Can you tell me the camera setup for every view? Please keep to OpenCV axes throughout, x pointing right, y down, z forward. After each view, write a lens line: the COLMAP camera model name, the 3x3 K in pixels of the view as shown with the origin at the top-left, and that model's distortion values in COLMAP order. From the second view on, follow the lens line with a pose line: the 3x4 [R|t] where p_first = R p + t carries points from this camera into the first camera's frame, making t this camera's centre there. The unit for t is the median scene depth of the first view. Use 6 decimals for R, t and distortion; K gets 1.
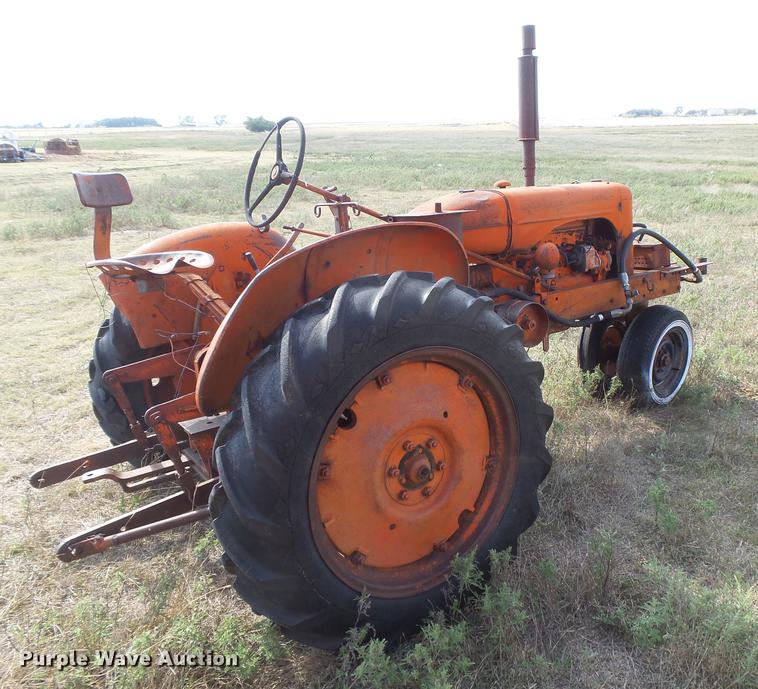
lens RADIAL K [[711.5, 0, 457.2], [0, 711.5, 331.2], [0, 0, 1]] dist [0.010012, 0.002897]
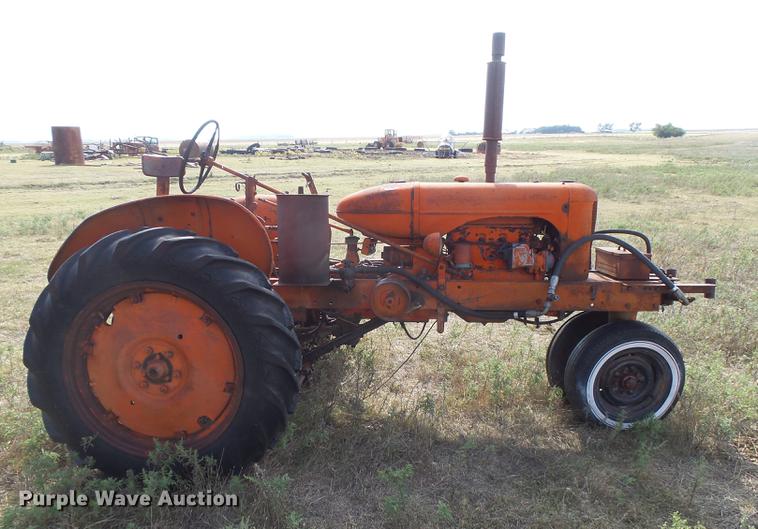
lens RADIAL K [[623.4, 0, 397.2], [0, 623.4, 291.6], [0, 0, 1]] dist [-0.006558, 0.002430]
pose [[0.744494, 0.164780, -0.646974, 0.837952], [-0.184705, 0.982075, 0.037582, -0.070303], [0.641570, 0.091519, 0.761585, 0.286637]]
